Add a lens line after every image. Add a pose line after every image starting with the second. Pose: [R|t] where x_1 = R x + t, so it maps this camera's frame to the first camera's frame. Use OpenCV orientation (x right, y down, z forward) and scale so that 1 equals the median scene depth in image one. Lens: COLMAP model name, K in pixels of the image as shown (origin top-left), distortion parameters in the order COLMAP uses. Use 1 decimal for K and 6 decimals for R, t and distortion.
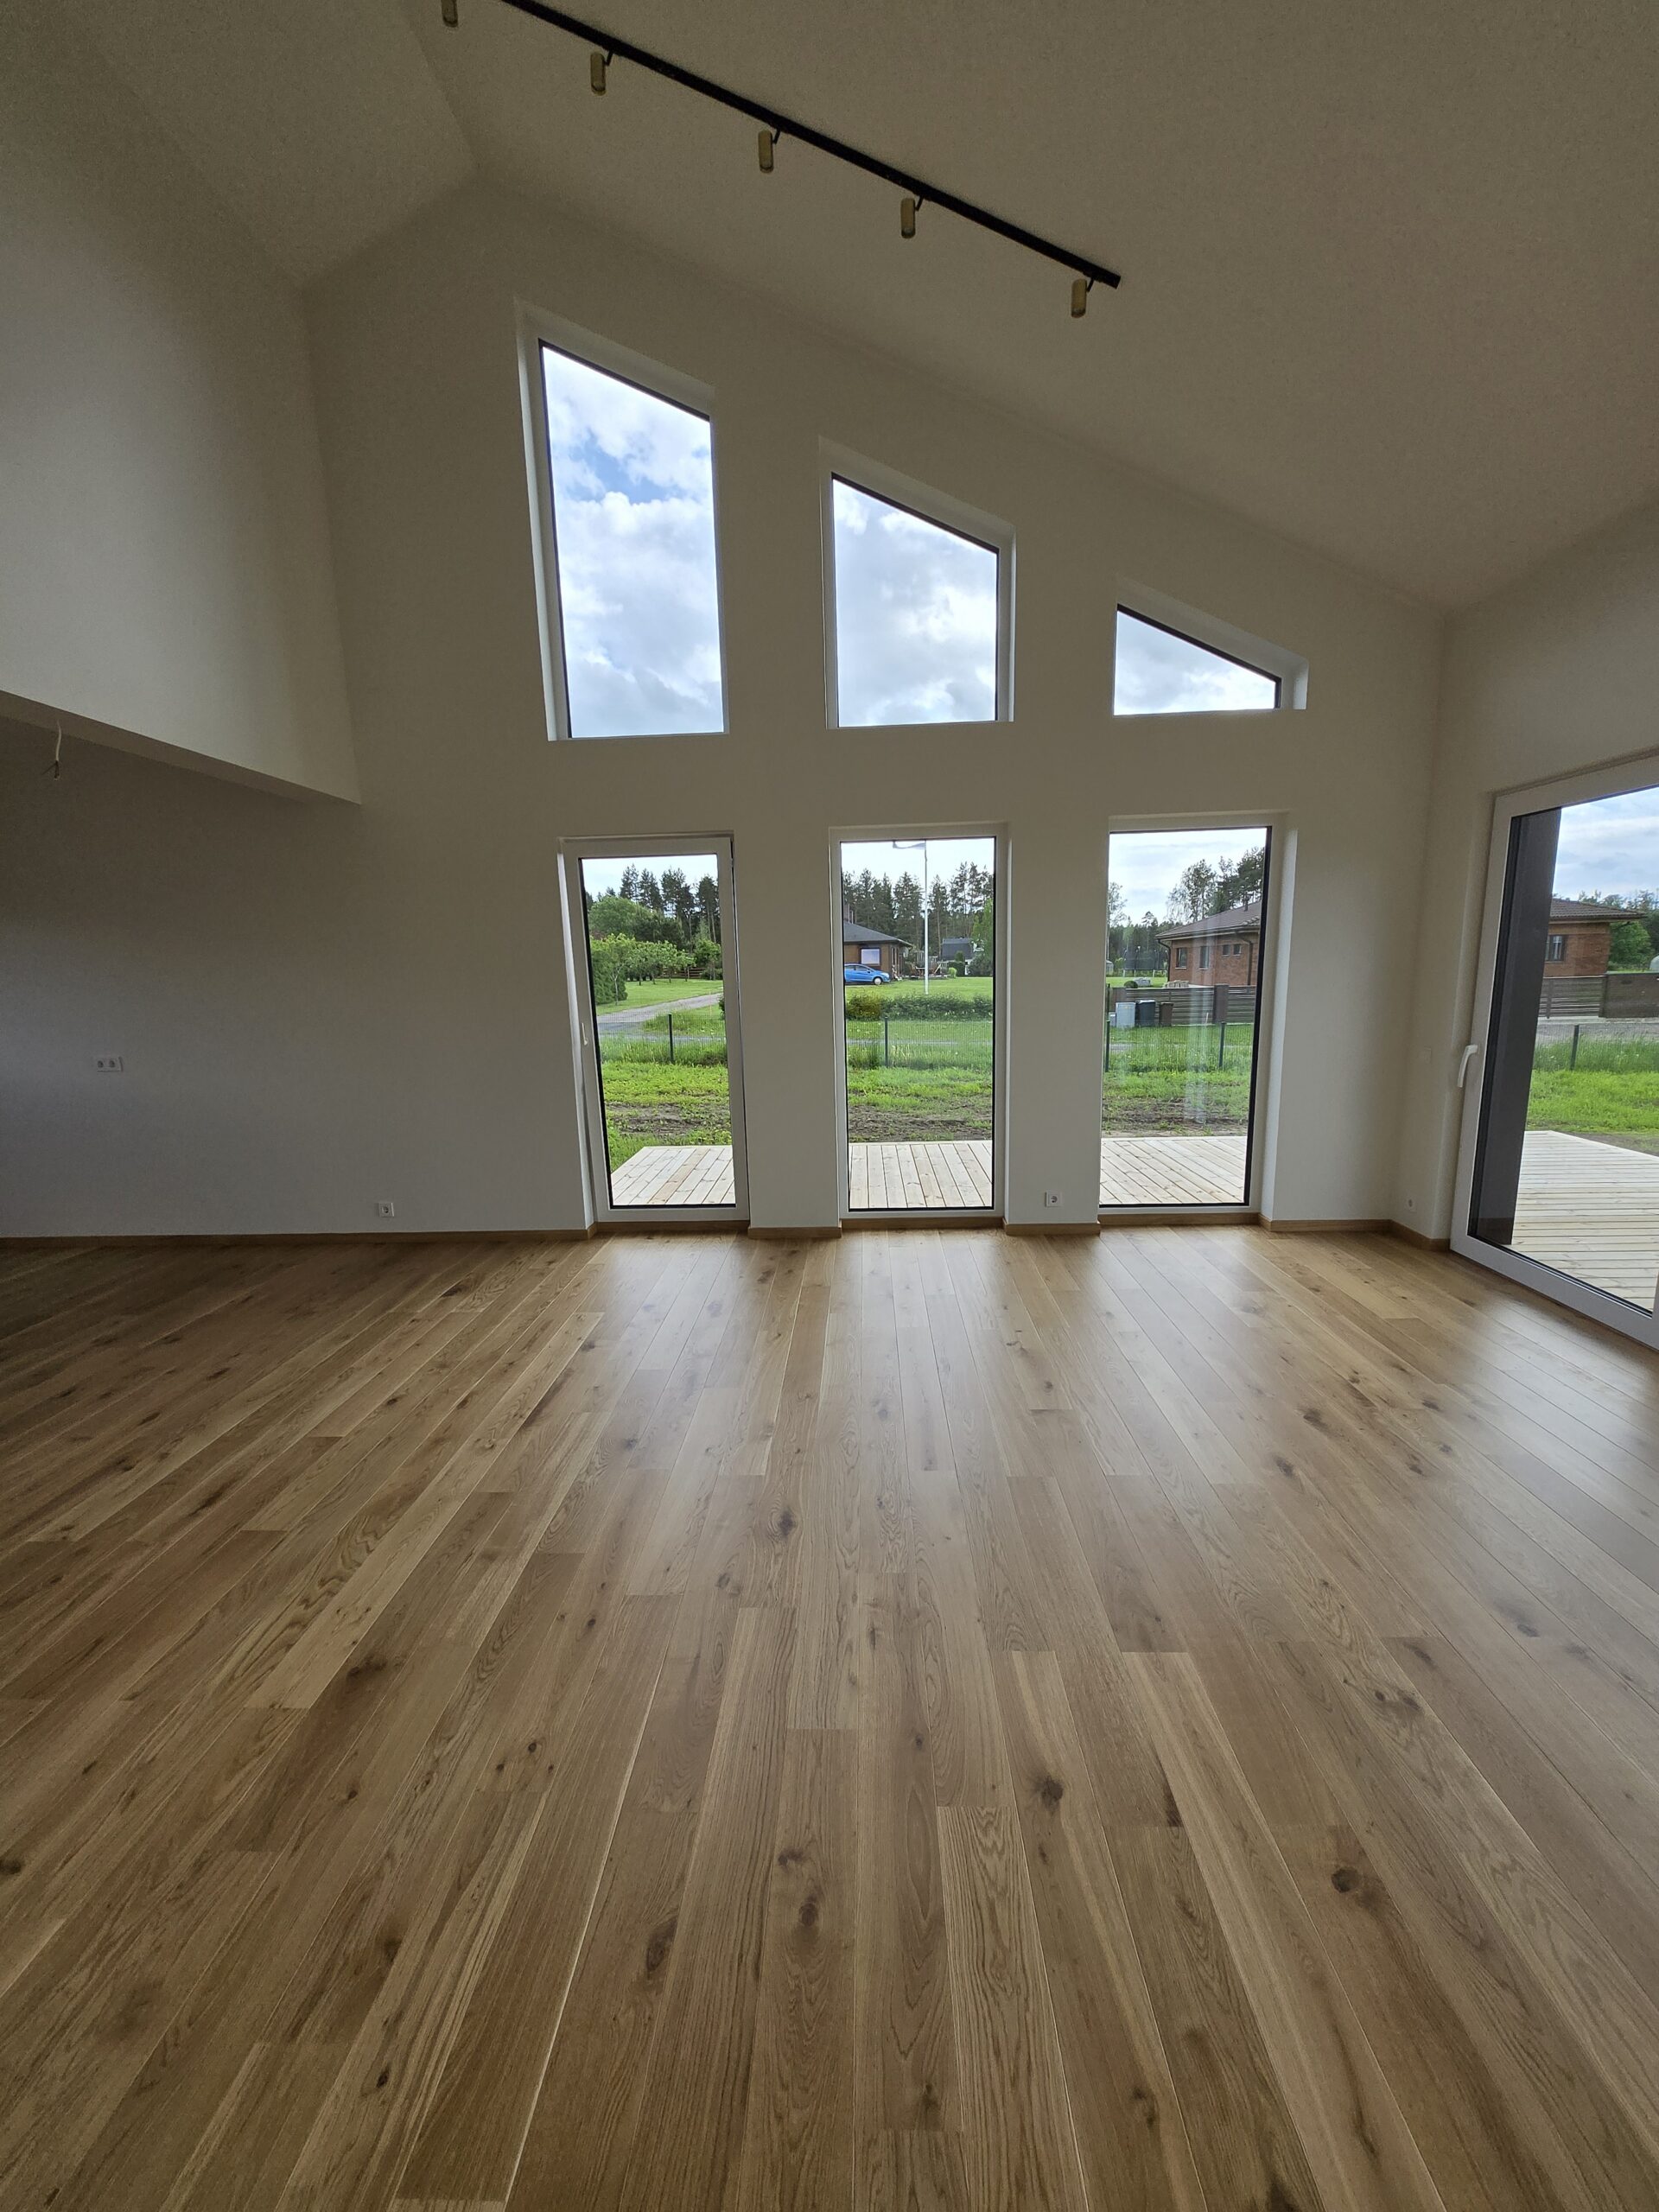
lens RADIAL K [[863.3, 0, 824.2], [0, 863.3, 1119.2], [0, 0, 1]] dist [0.002724, -0.000597]
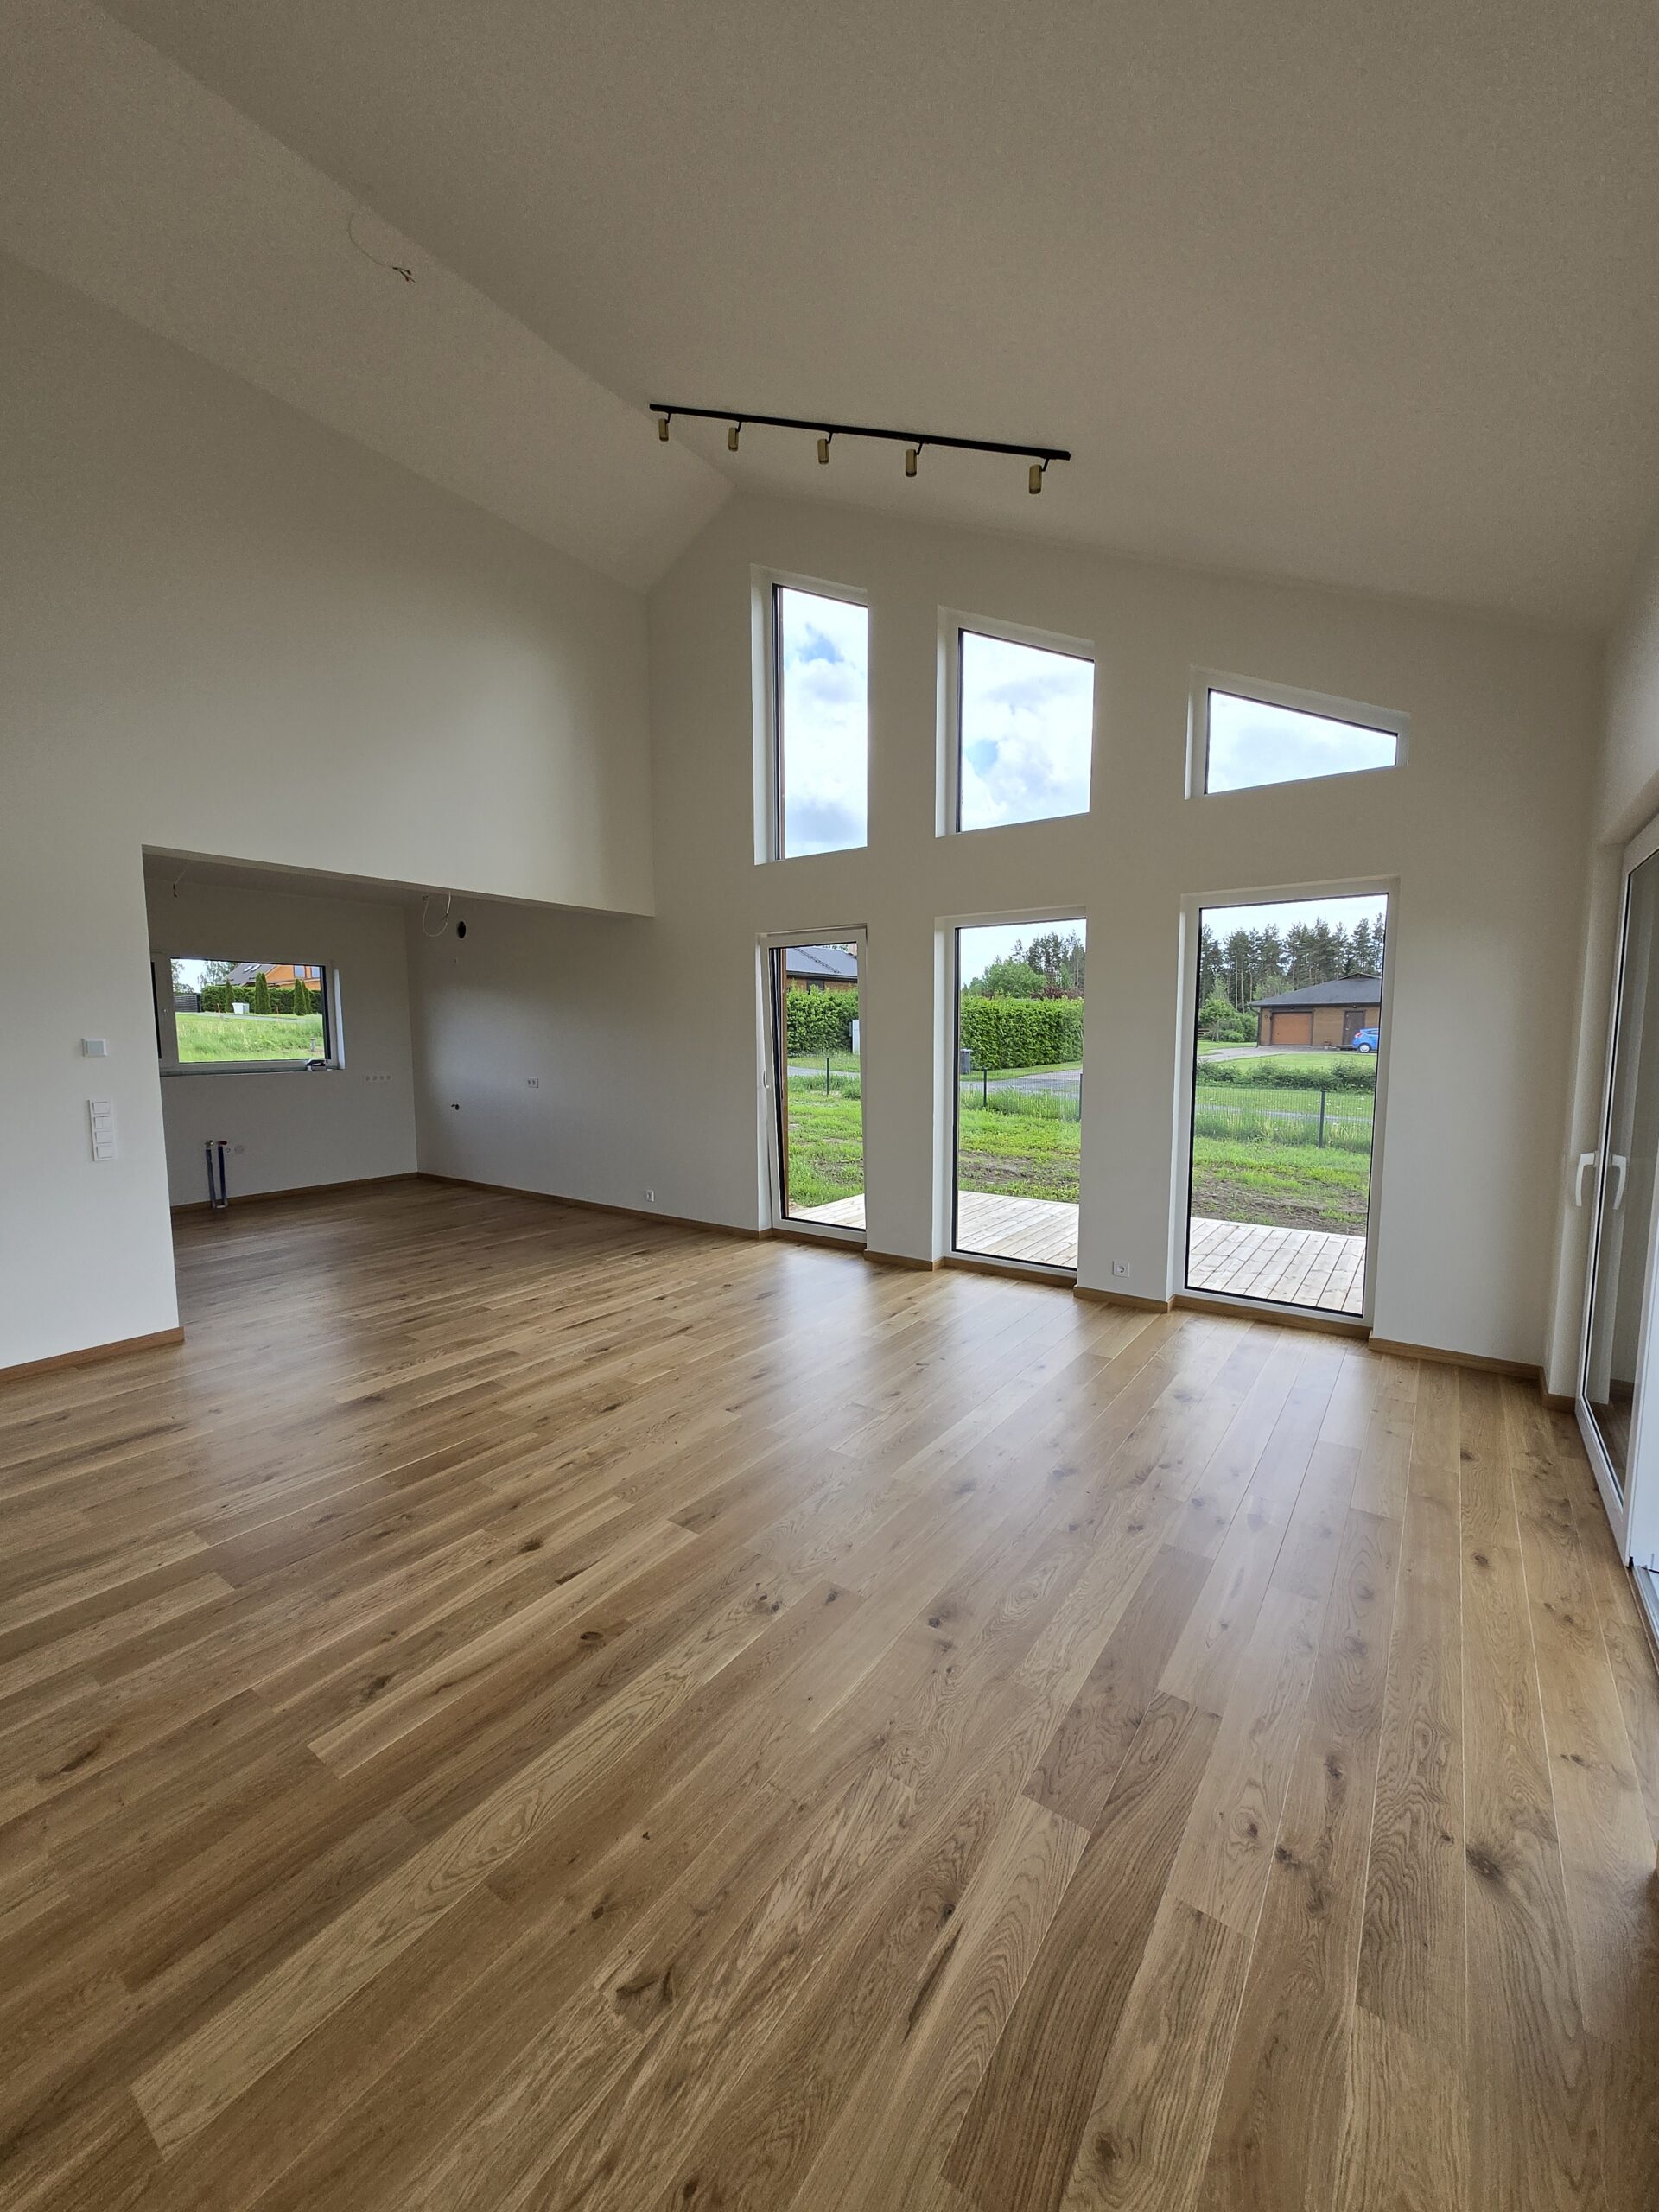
lens RADIAL K [[863.3, 0, 824.2], [0, 863.3, 1119.2], [0, 0, 1]] dist [0.002724, -0.000597]
pose [[0.833639, 0.079318, -0.546584, 0.550704], [-0.114564, 0.992943, -0.030639, -0.010776], [0.540297, 0.088161, 0.836844, -0.046077]]
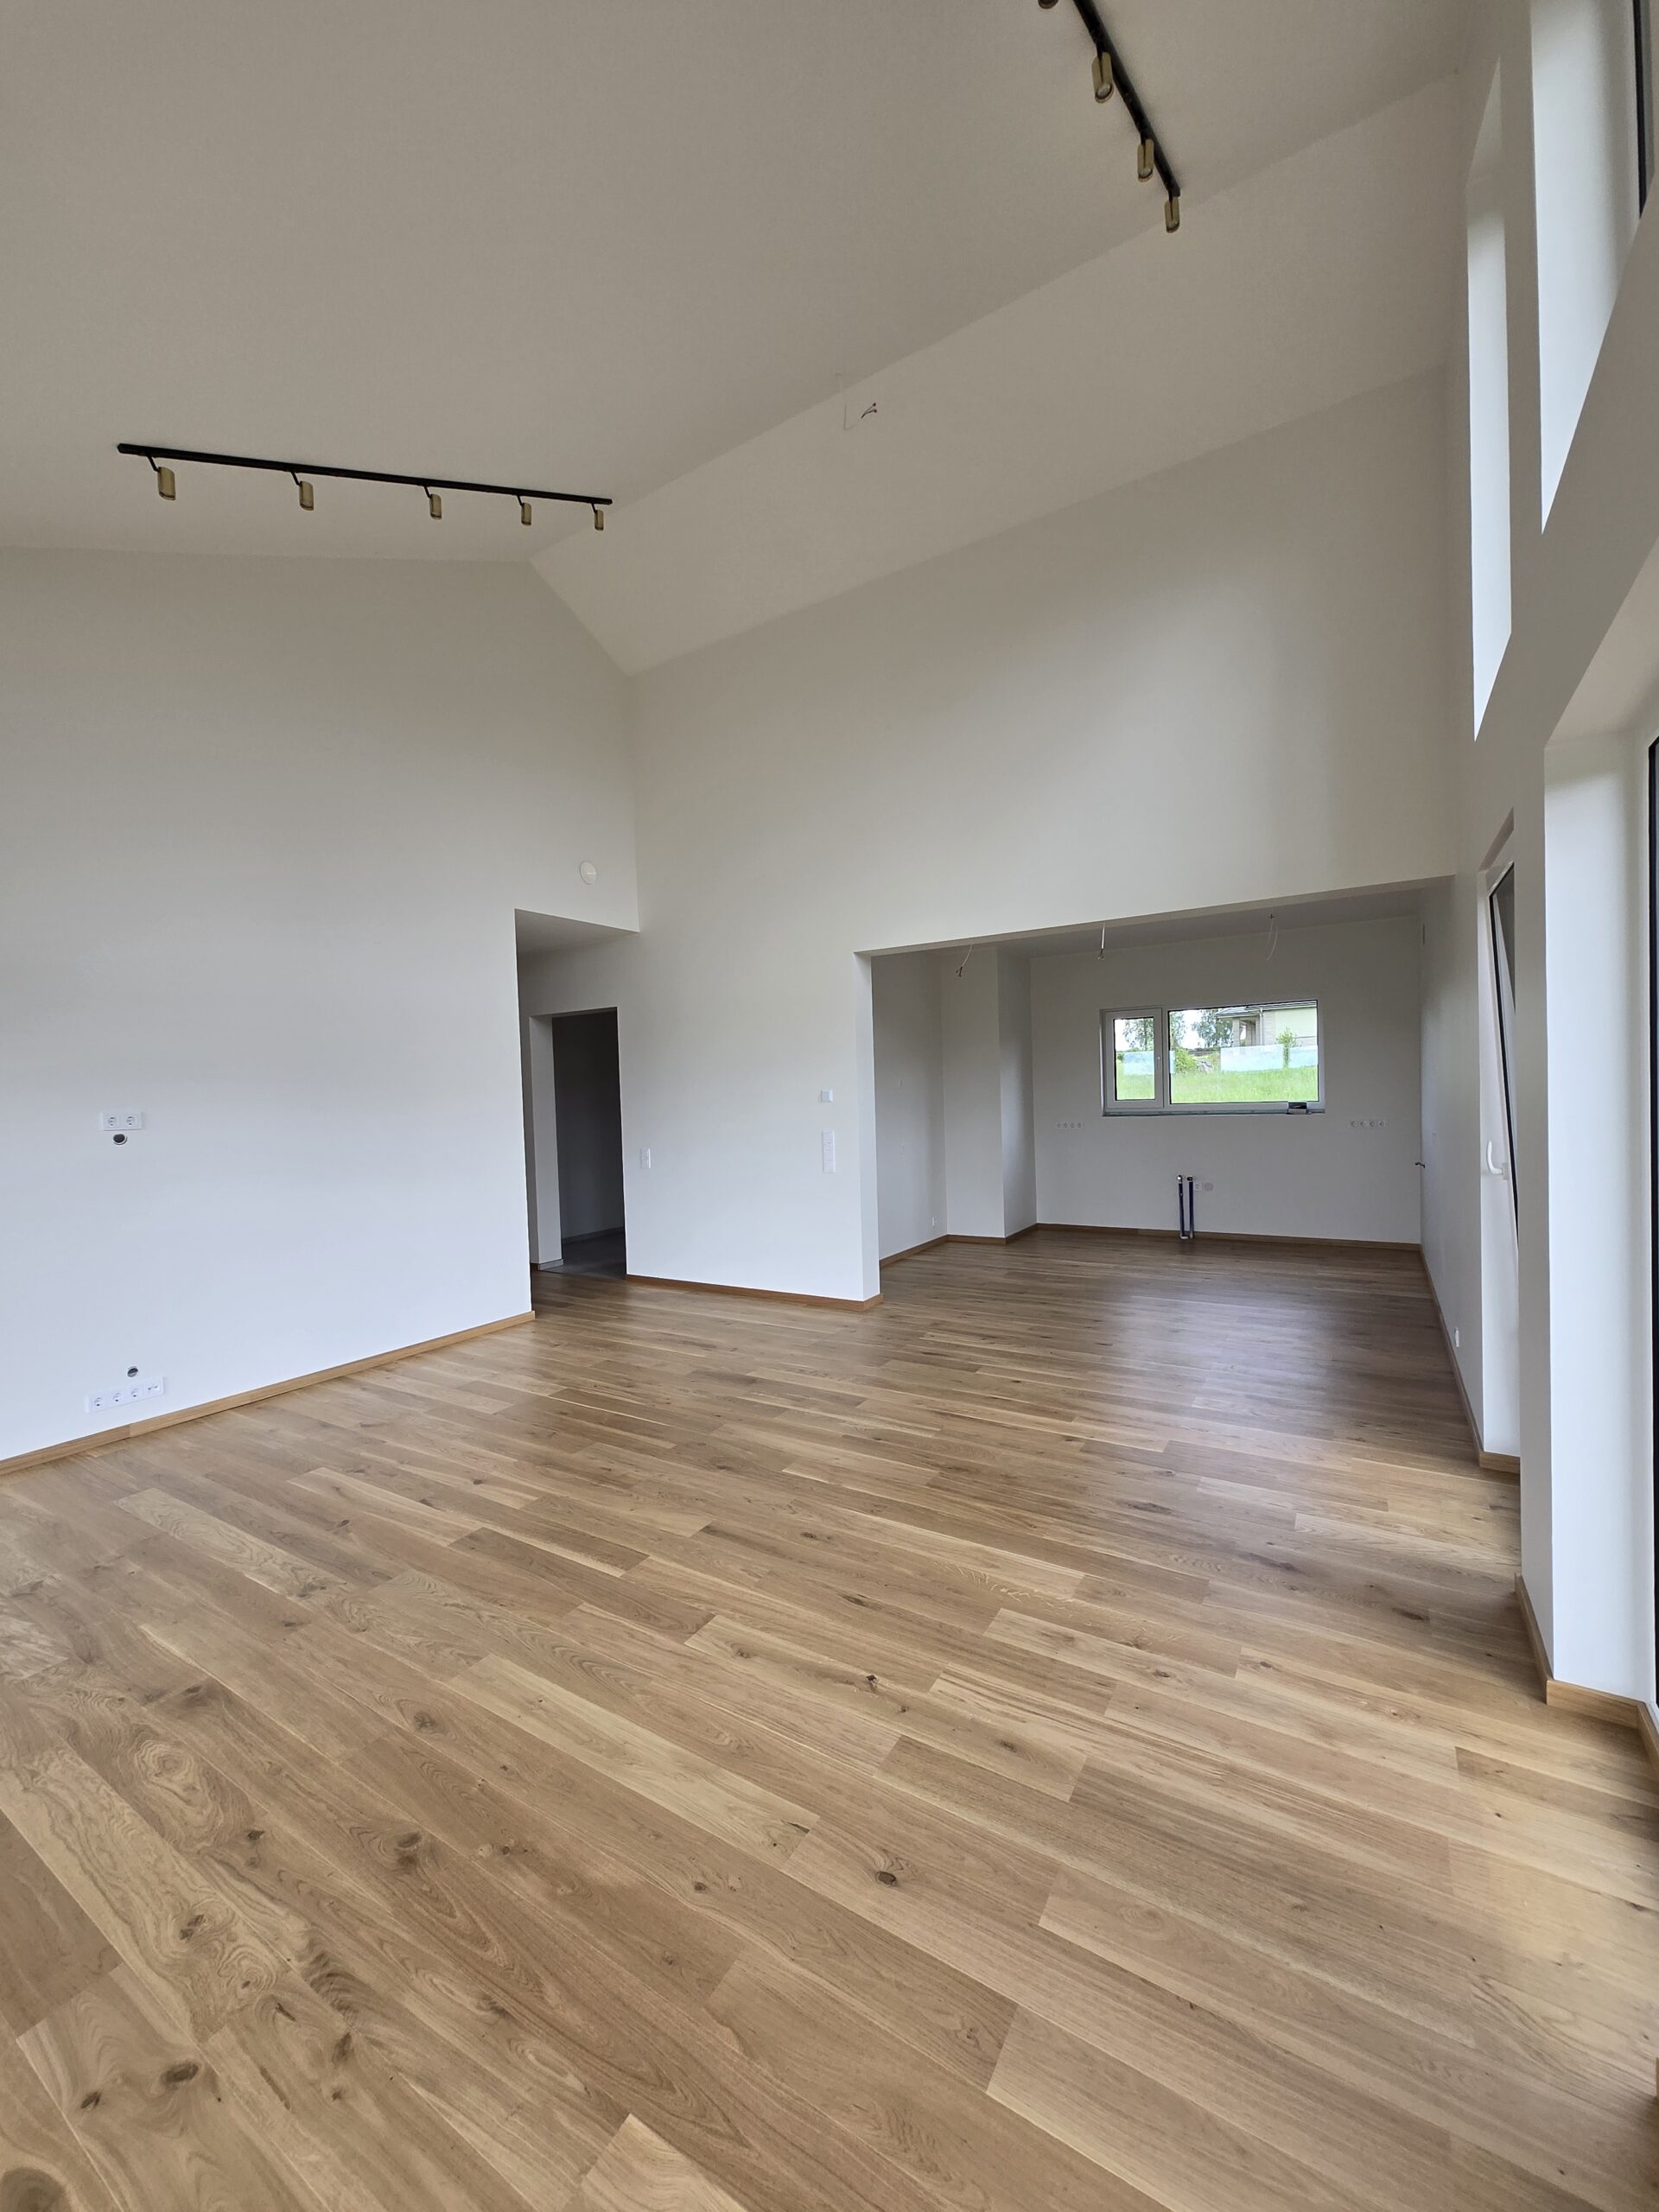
lens RADIAL K [[863.3, 0, 824.2], [0, 863.3, 1119.2], [0, 0, 1]] dist [0.002724, -0.000597]
pose [[-0.494830, 0.068344, -0.866298, 0.582390], [-0.107899, 0.984356, 0.139290, -0.175974], [0.862265, 0.162398, -0.479715, 0.934685]]
